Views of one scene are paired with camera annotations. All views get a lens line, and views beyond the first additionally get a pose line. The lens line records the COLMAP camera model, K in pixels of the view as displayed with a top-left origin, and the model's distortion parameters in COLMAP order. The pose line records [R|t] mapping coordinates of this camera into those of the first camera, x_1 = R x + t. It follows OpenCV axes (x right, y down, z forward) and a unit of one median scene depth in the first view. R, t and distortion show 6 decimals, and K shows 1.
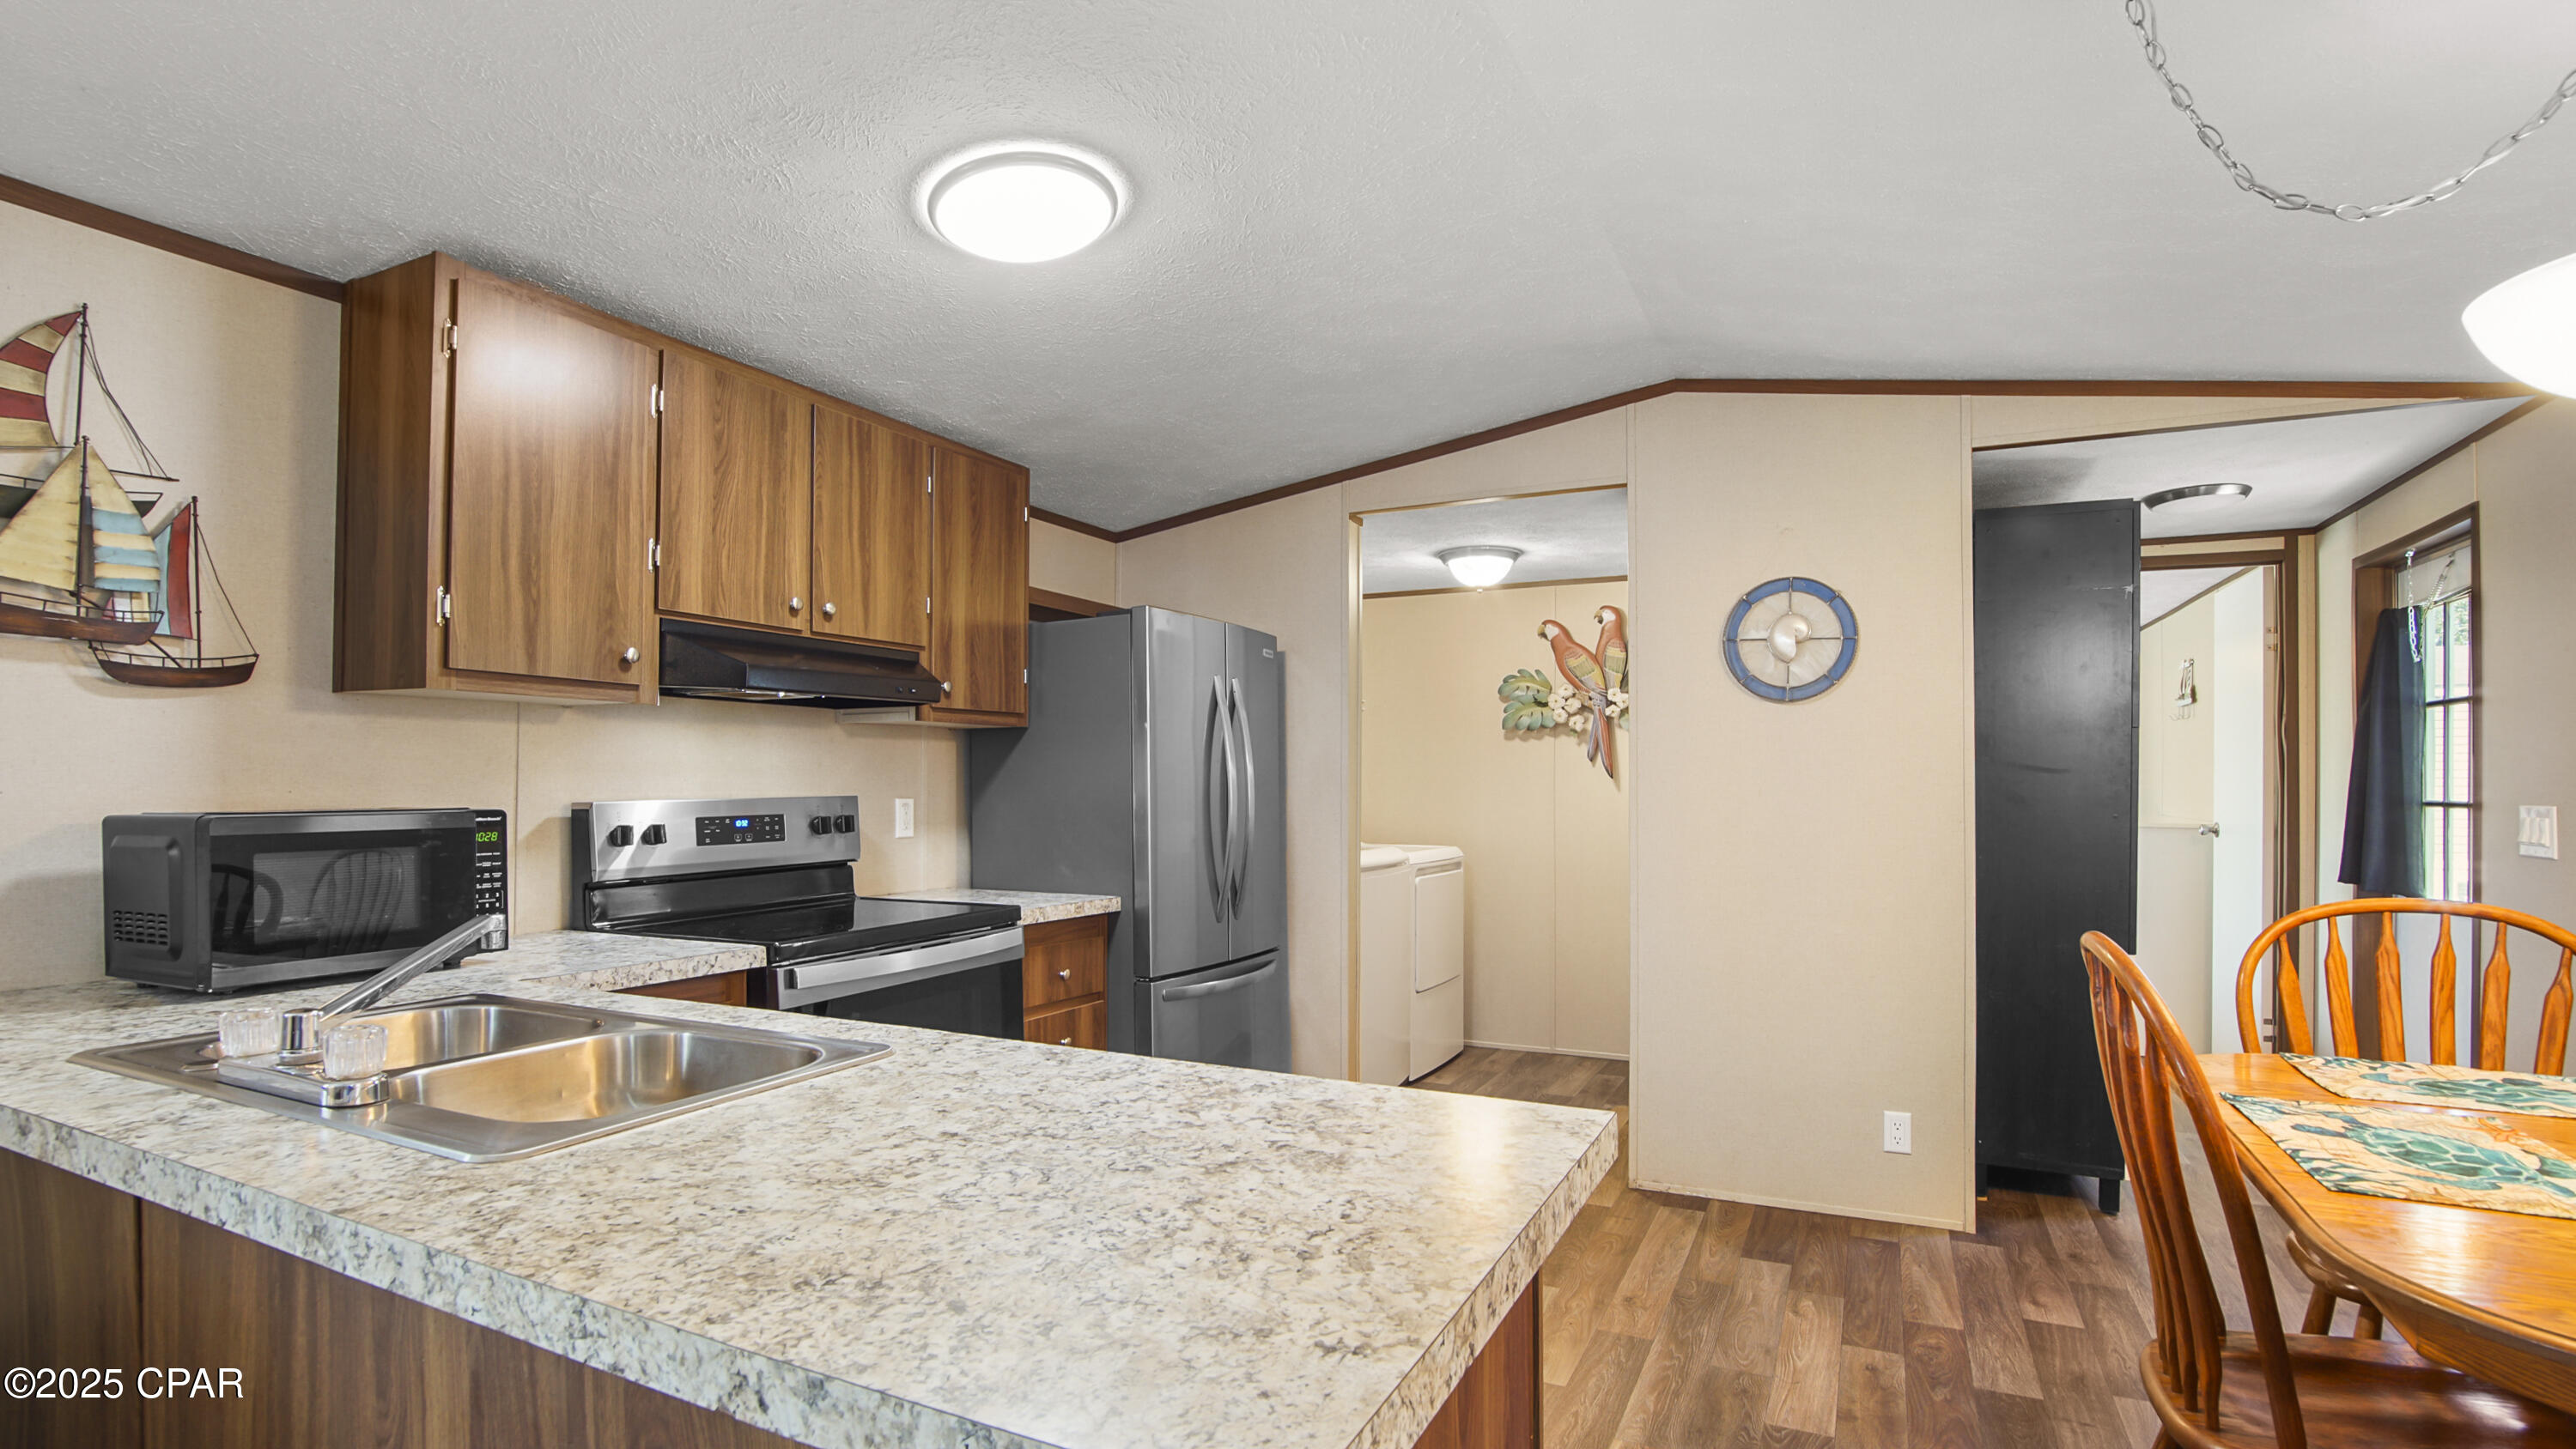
lens RADIAL K [[1135.9, 0, 1381.0], [0, 1135.9, 784.1], [0, 0, 1]] dist [-0.025641, 0.002263]
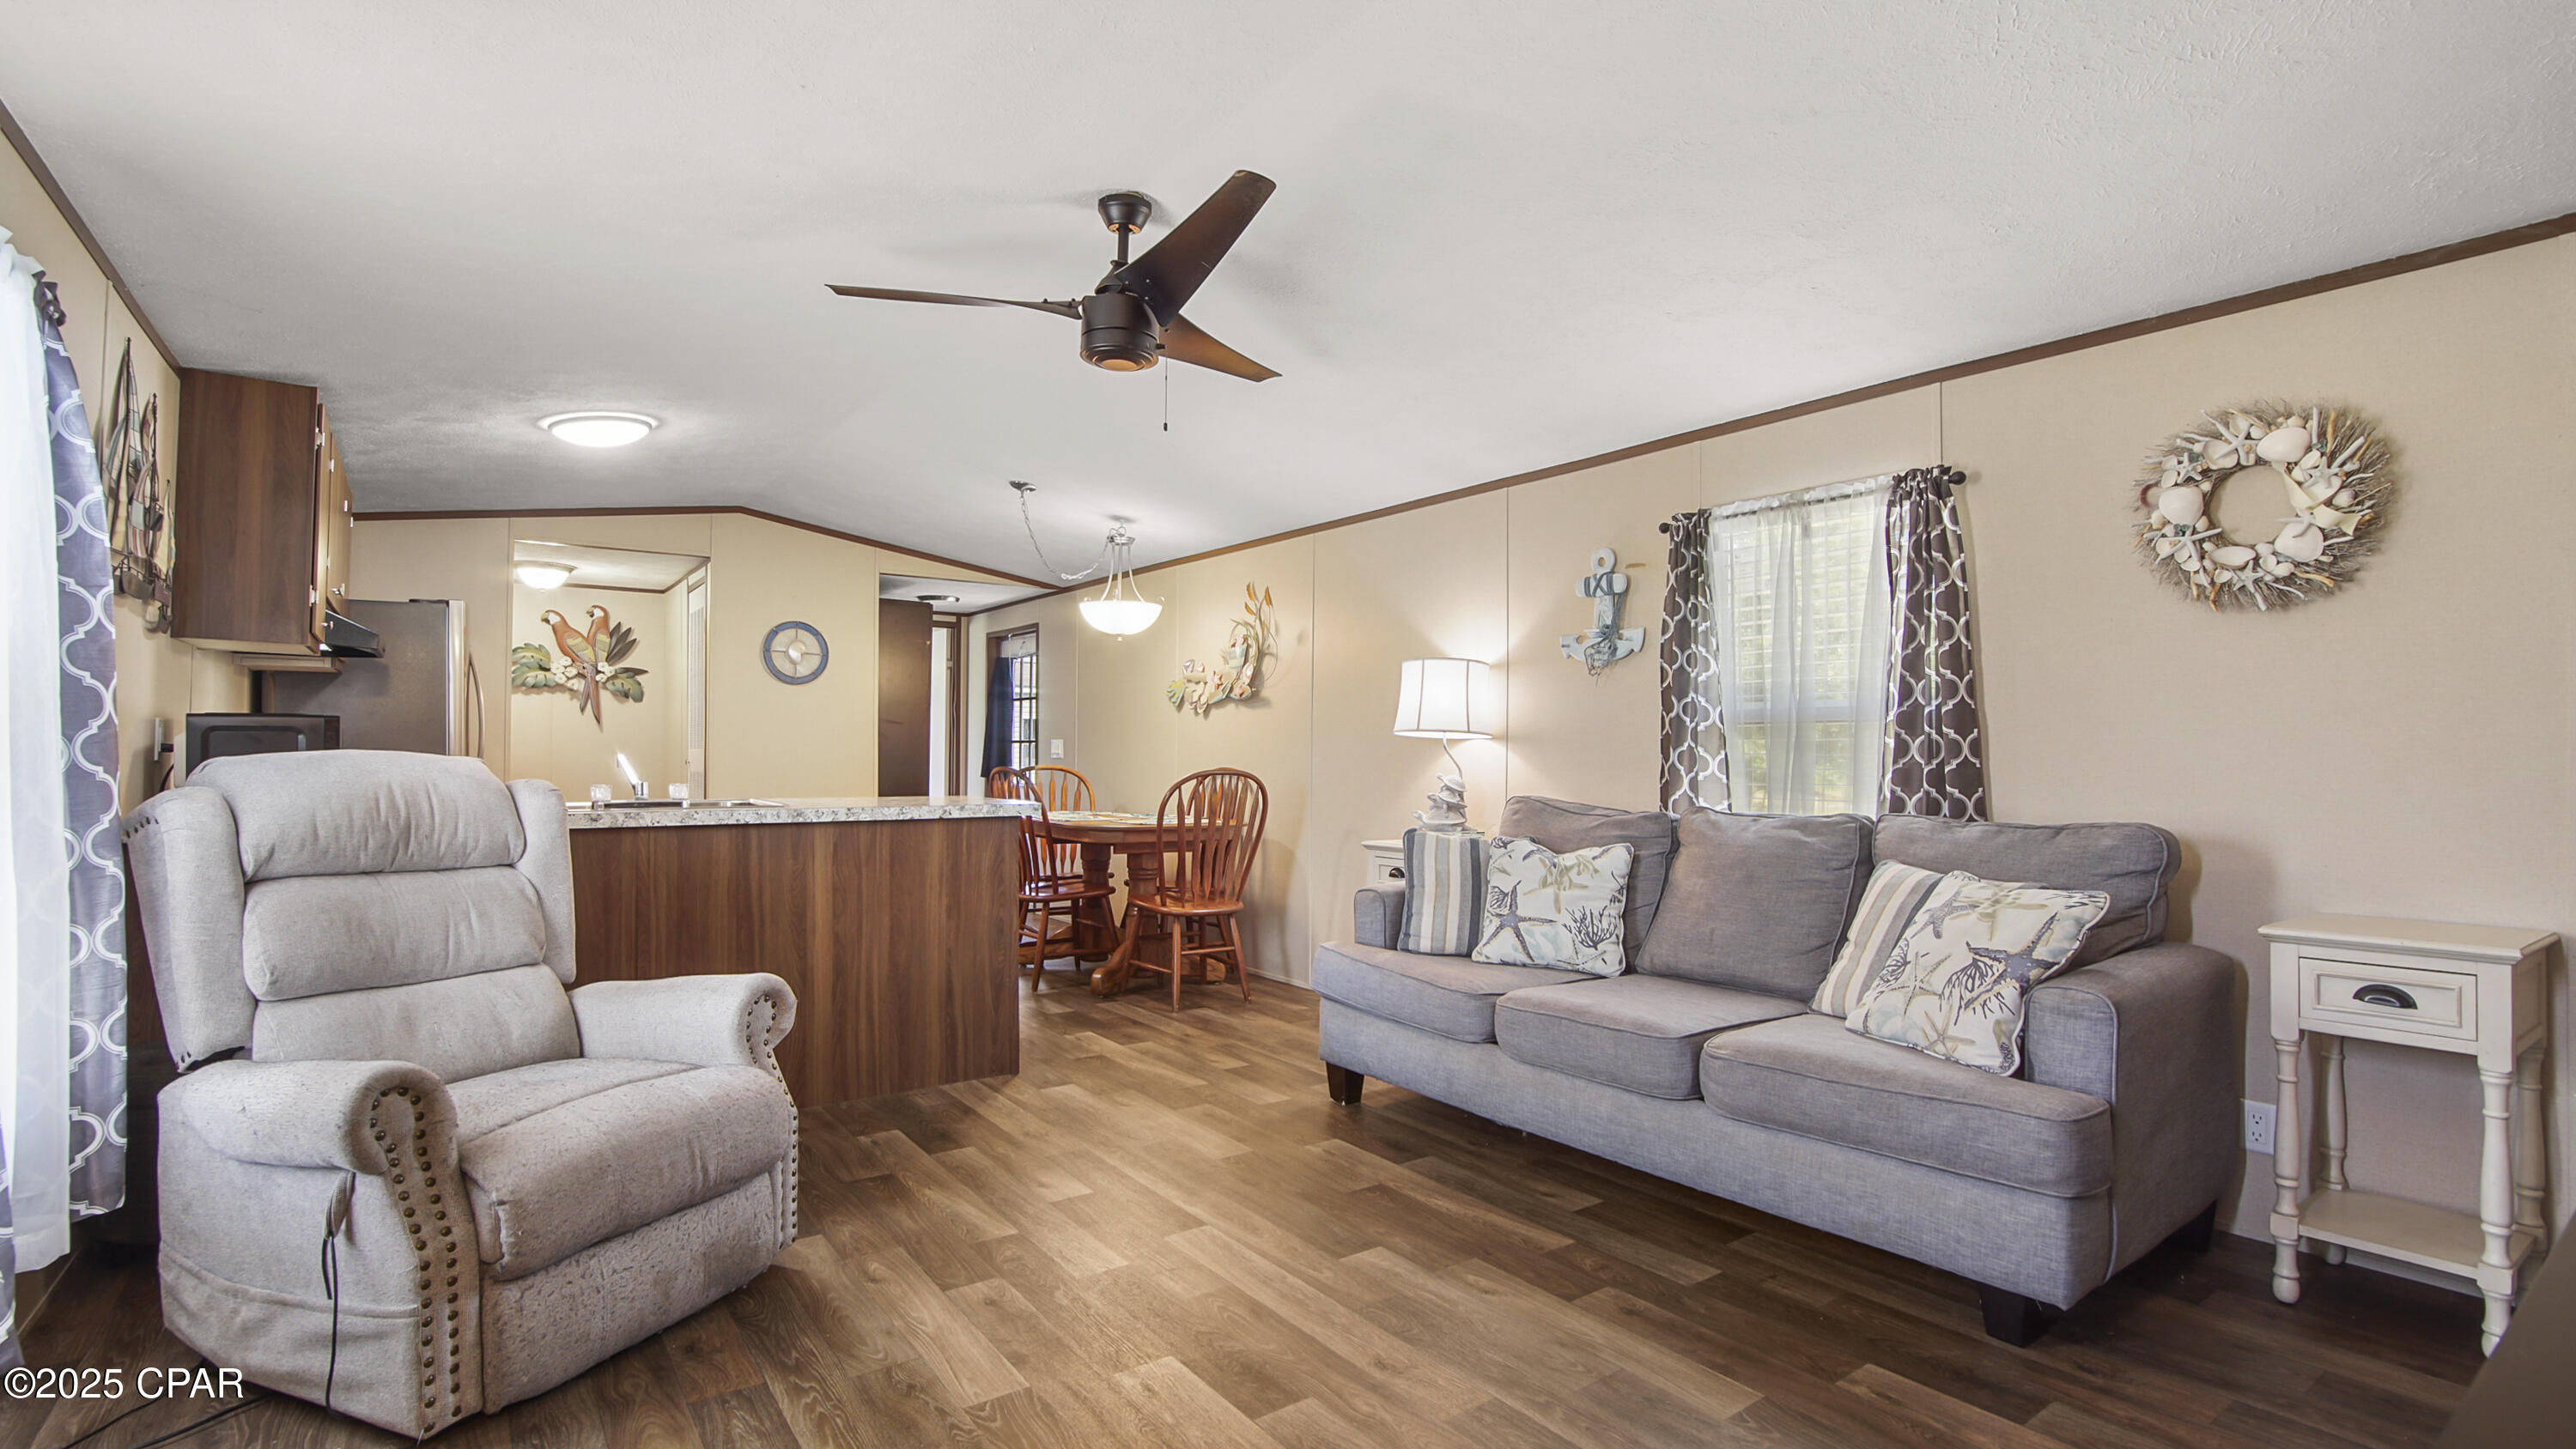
lens RADIAL K [[1135.9, 0, 1282.3], [0, 1135.9, 751.1], [0, 0, 1]] dist [-0.025641, 0.002263]
pose [[0.462203, 0.004368, 0.886763, -0.815032], [-0.003935, 0.999988, -0.002875, 0.037474], [-0.886765, -0.002161, 0.462215, -0.543523]]
